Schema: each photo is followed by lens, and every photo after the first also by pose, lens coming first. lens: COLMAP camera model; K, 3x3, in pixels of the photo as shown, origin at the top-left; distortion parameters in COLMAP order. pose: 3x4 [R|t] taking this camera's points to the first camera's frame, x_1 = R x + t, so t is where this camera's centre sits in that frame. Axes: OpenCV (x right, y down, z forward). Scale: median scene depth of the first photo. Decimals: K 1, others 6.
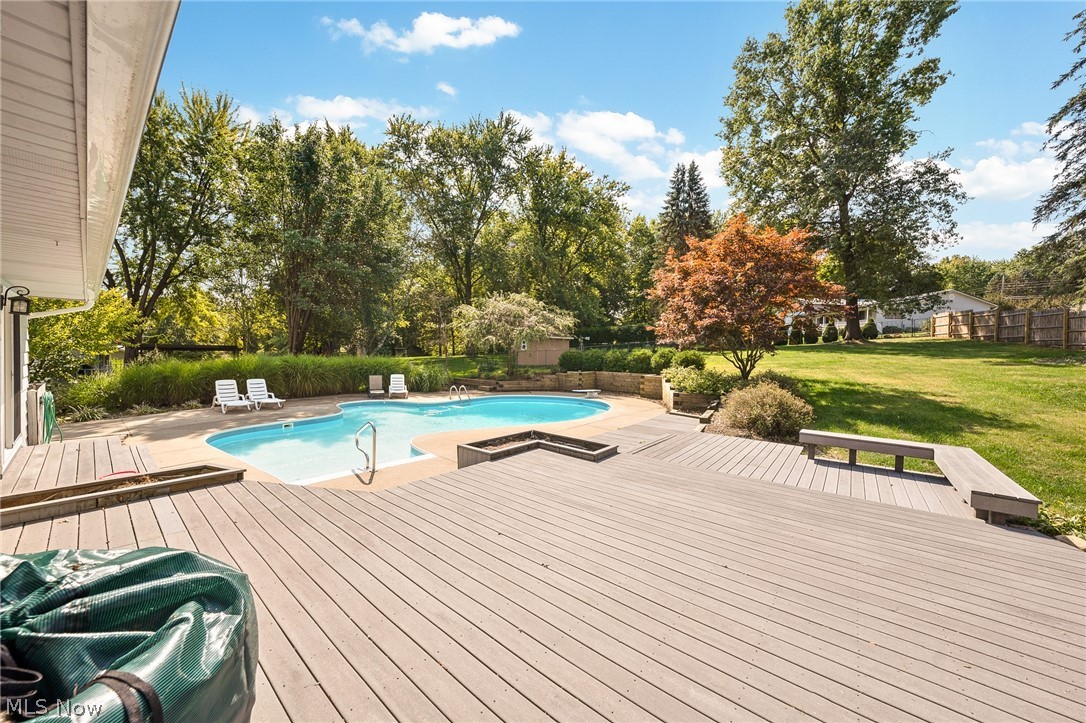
lens RADIAL K [[377.2, 0, 543.9], [0, 377.2, 357.5], [0, 0, 1]] dist [-0.008688, 0.000205]
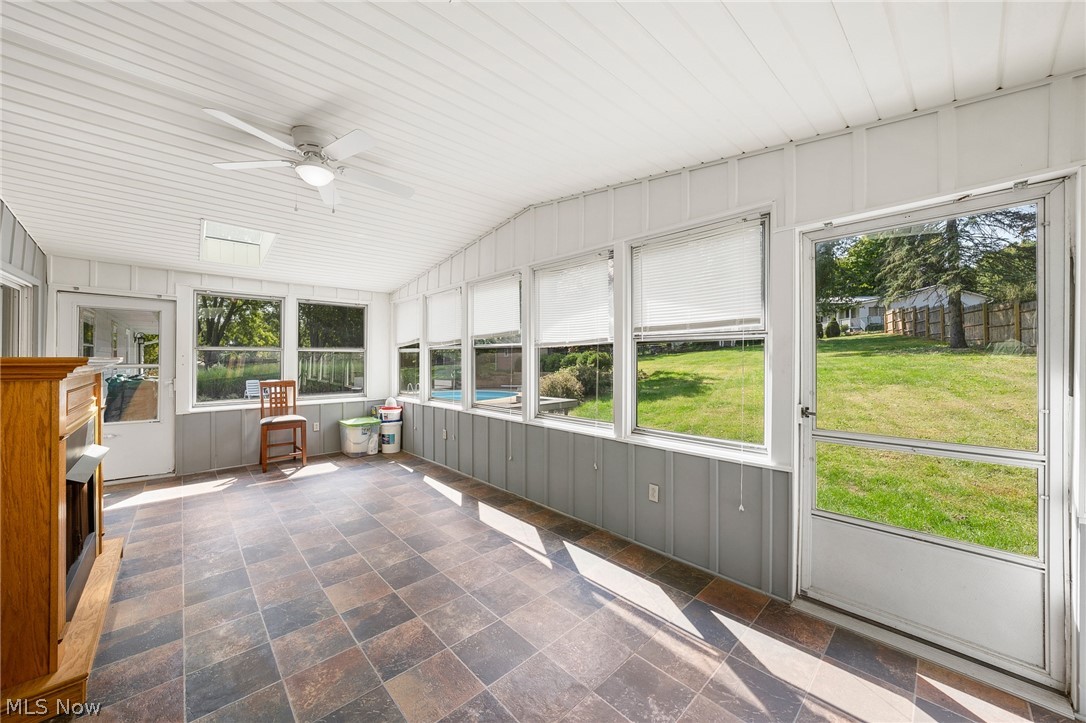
lens RADIAL K [[377.2, 0, 543.9], [0, 377.2, 357.5], [0, 0, 1]] dist [-0.008688, 0.000205]
pose [[0.992676, -0.027945, -0.117530, 0.189985], [0.025436, 0.999417, -0.022791, 0.012131], [0.118098, 0.019635, 0.992808, -0.142248]]
